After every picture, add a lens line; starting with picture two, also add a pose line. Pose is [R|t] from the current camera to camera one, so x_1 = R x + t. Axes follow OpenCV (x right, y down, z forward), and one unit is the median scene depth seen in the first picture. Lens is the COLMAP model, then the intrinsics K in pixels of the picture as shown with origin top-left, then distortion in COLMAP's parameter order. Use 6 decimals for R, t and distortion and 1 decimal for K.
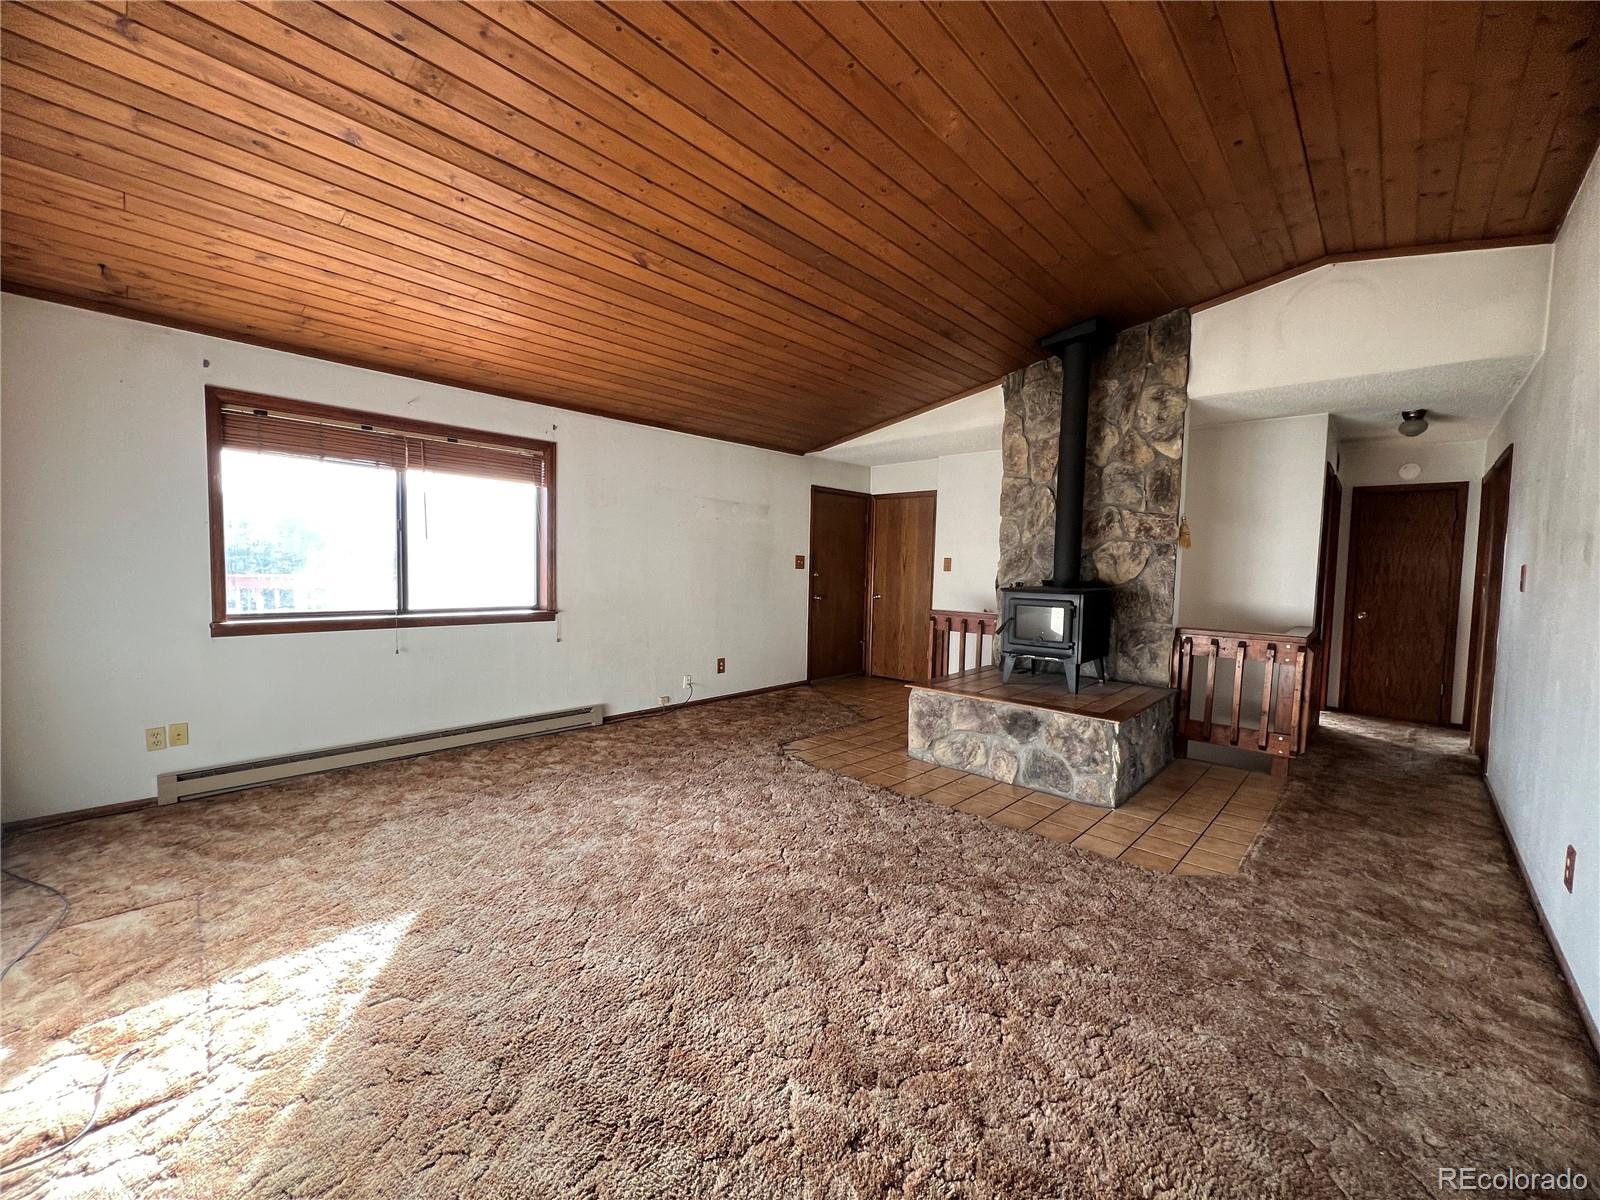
lens RADIAL K [[635.4, 0, 797.5], [0, 635.4, 601.6], [0, 0, 1]] dist [0.000353, -0.000028]
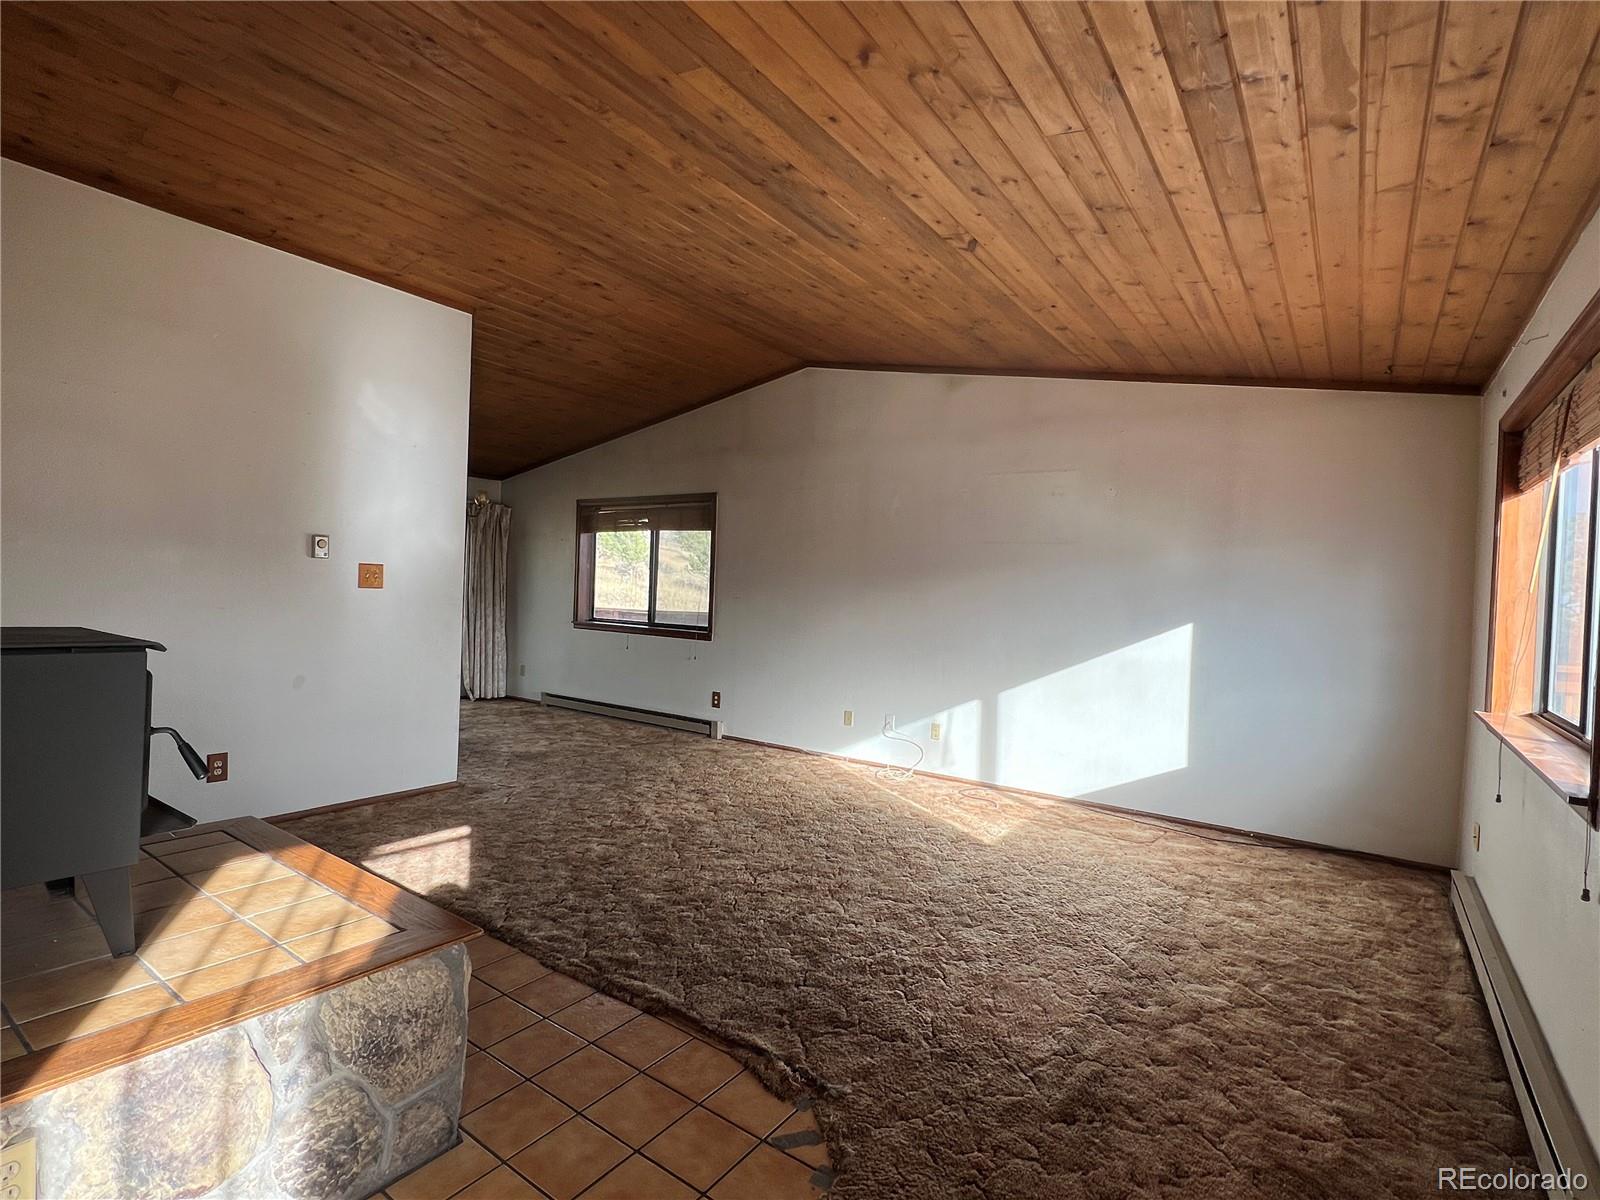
lens RADIAL K [[797.2, 0, 782.2], [0, 797.2, 602.8], [0, 0, 1]] dist [0.000547, 0.000029]
pose [[-0.990315, -0.056123, -0.126986, 0.086363], [-0.065462, 0.995354, 0.070603, -0.098482], [0.122433, 0.078232, -0.989389, 1.596000]]
